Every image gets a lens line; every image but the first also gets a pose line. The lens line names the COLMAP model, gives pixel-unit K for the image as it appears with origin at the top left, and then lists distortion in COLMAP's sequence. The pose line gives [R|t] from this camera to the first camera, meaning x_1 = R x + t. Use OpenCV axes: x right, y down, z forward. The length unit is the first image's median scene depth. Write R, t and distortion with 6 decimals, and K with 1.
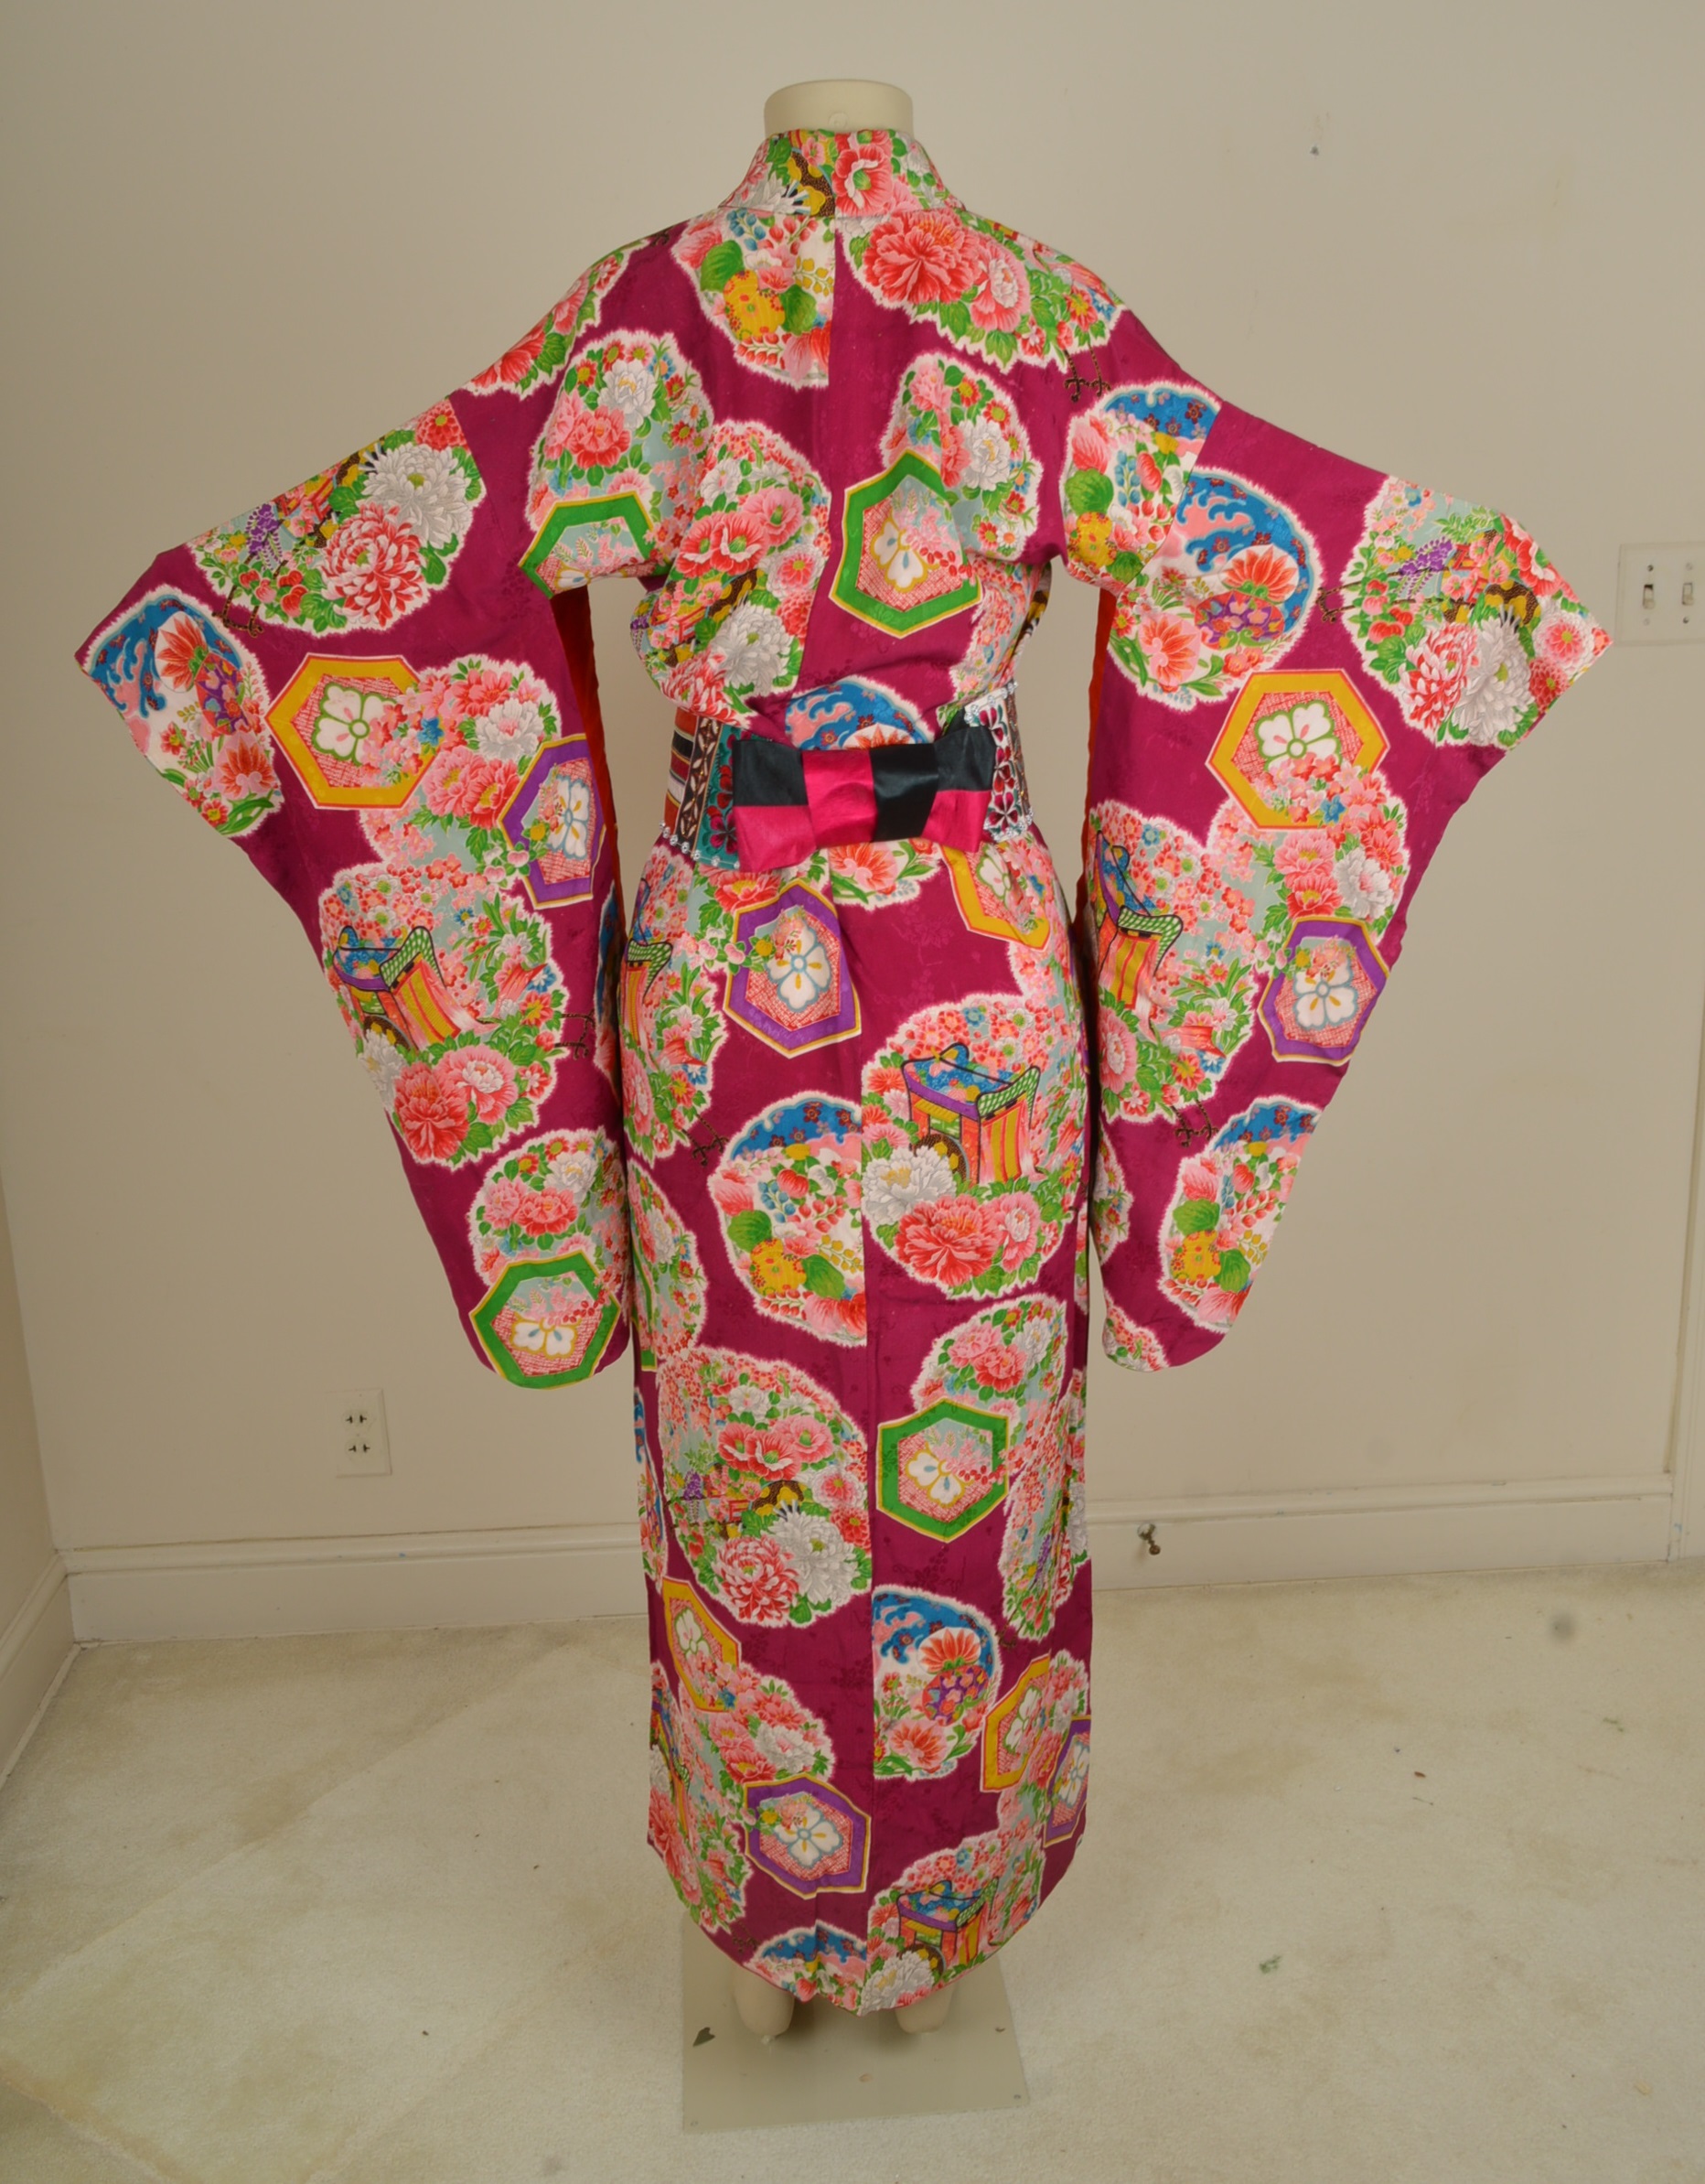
lens RADIAL K [[2120.1, 0, 851.5], [0, 2120.1, 1096.3], [0, 0, 1]] dist [0.001989, 0.000000]
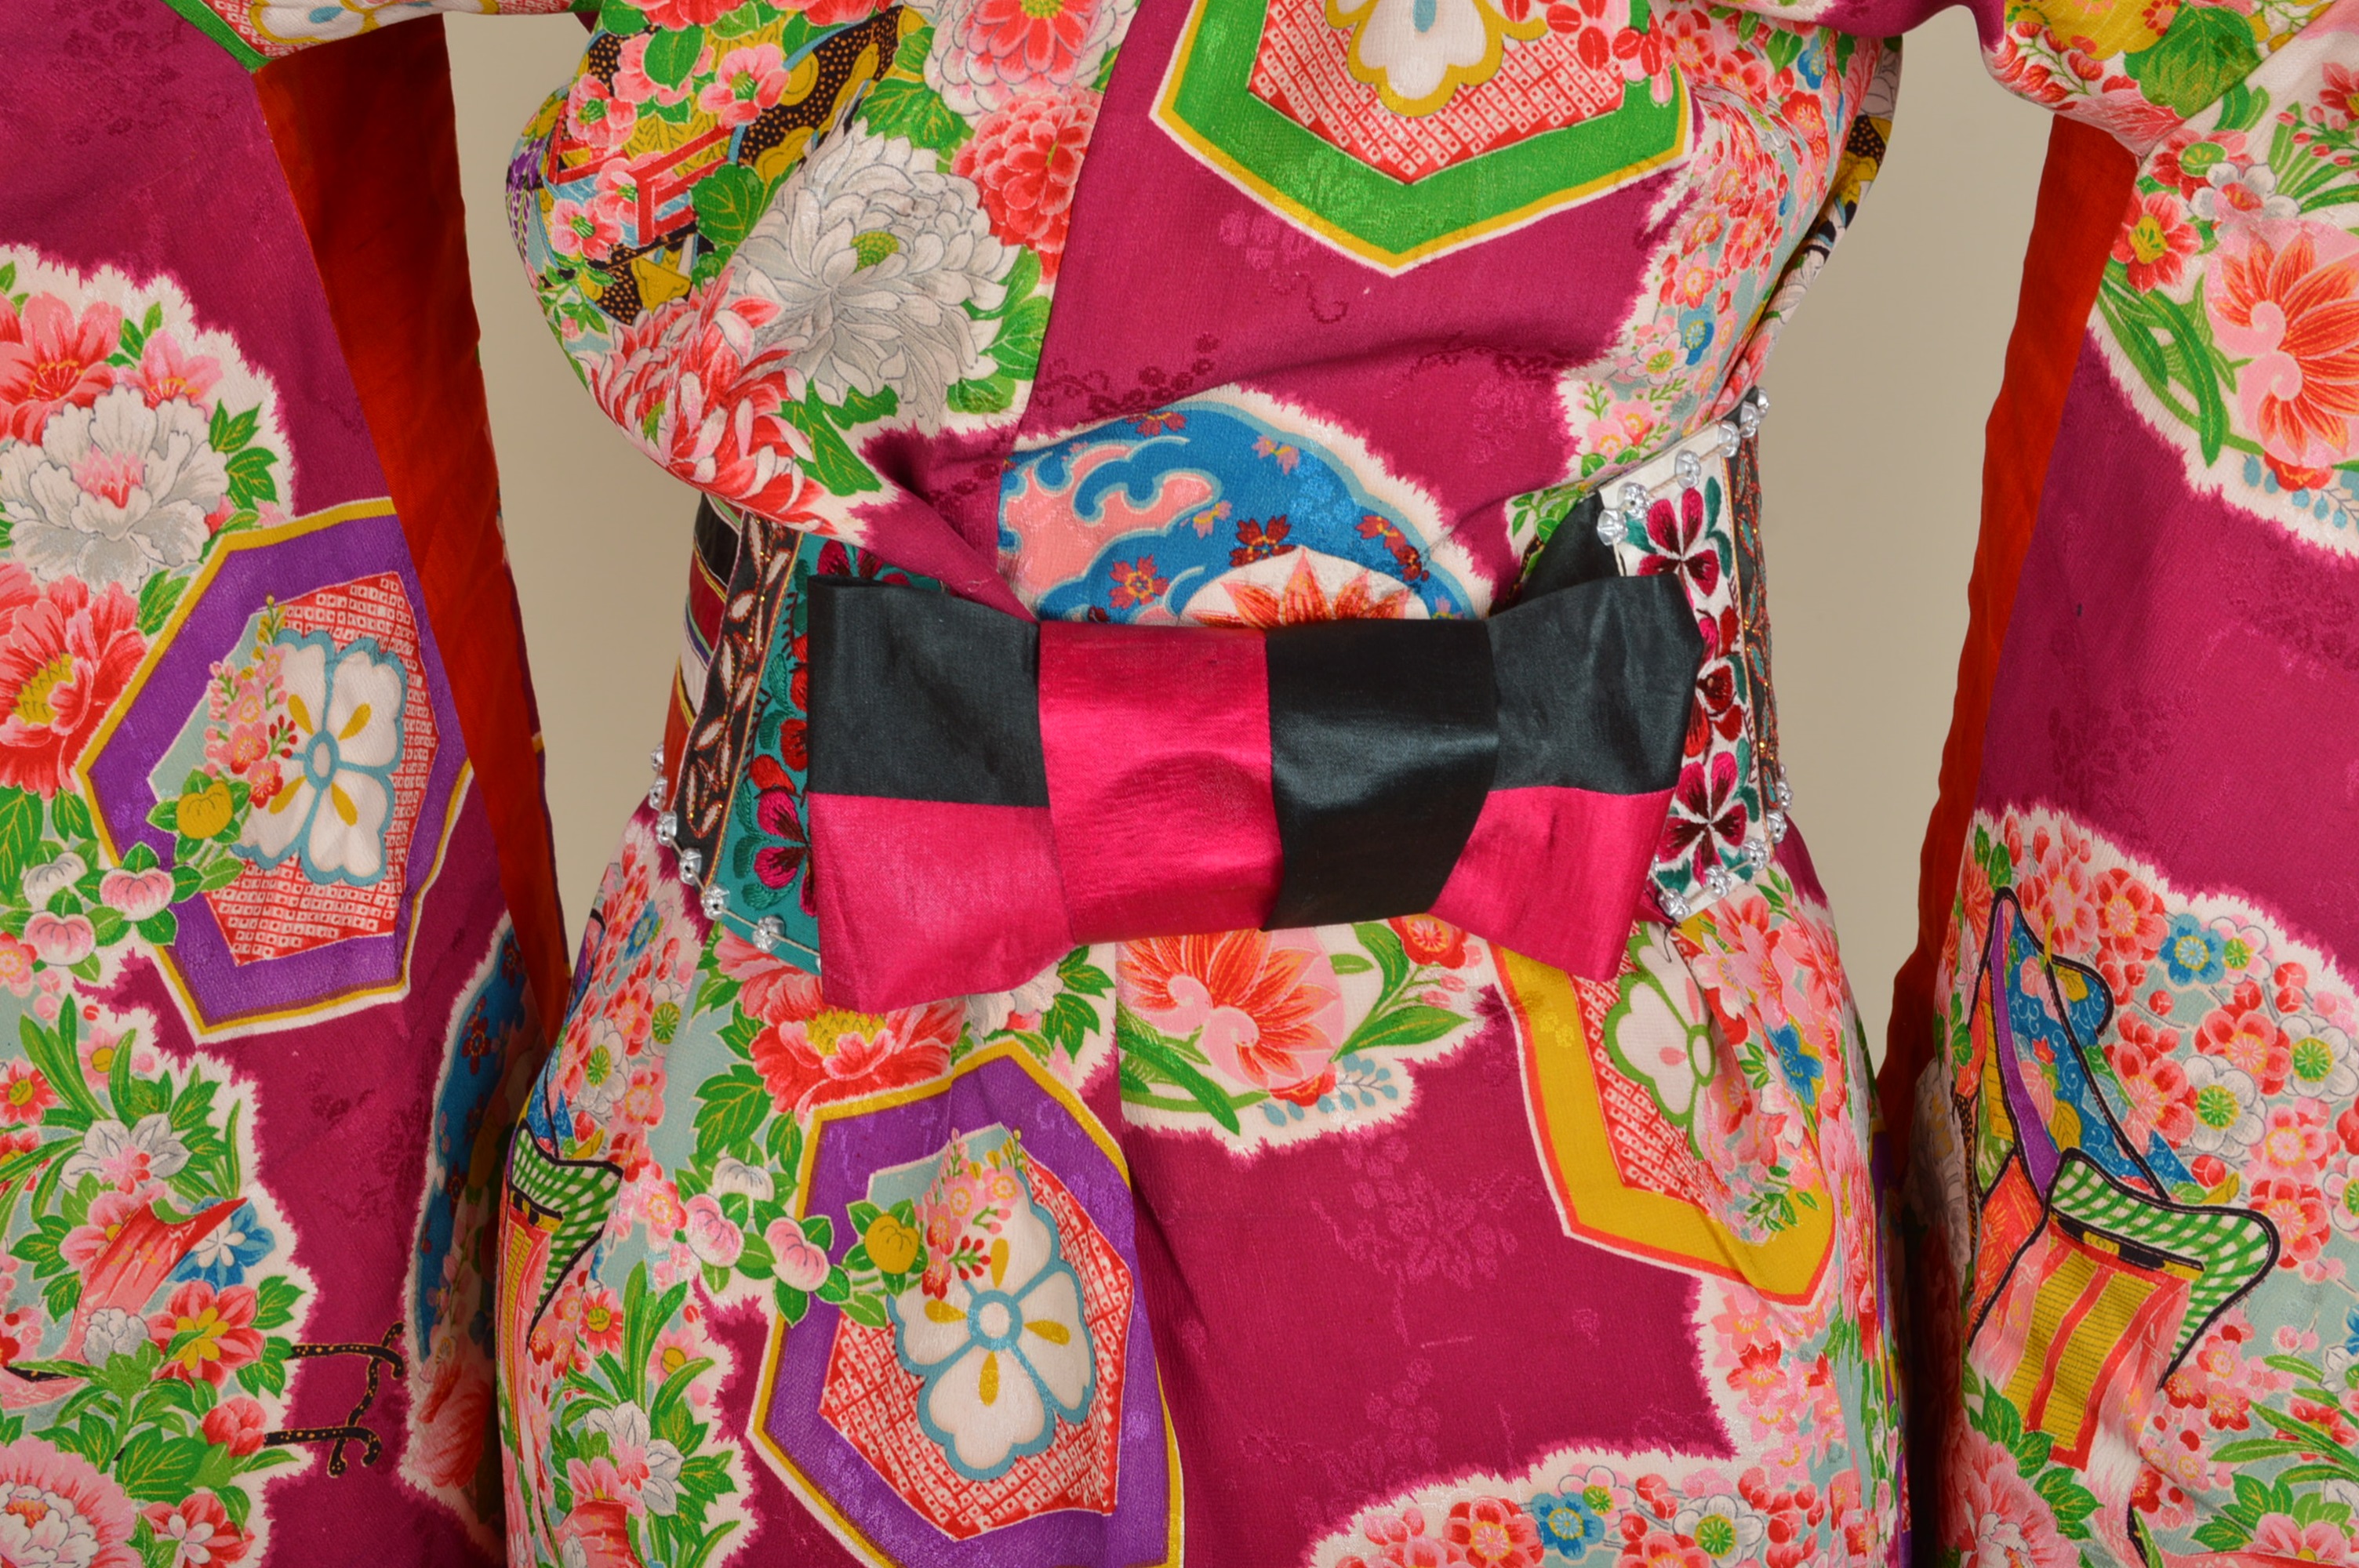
lens RADIAL K [[3126.9, 0, 1180.3], [0, 3126.9, 780.9], [0, 0, 1]] dist [-0.012642, 0.000000]
pose [[0.996270, 0.062303, -0.059703, 0.022943], [-0.061983, 0.998051, 0.007199, -0.142575], [0.060035, -0.003471, 0.998190, 0.552813]]
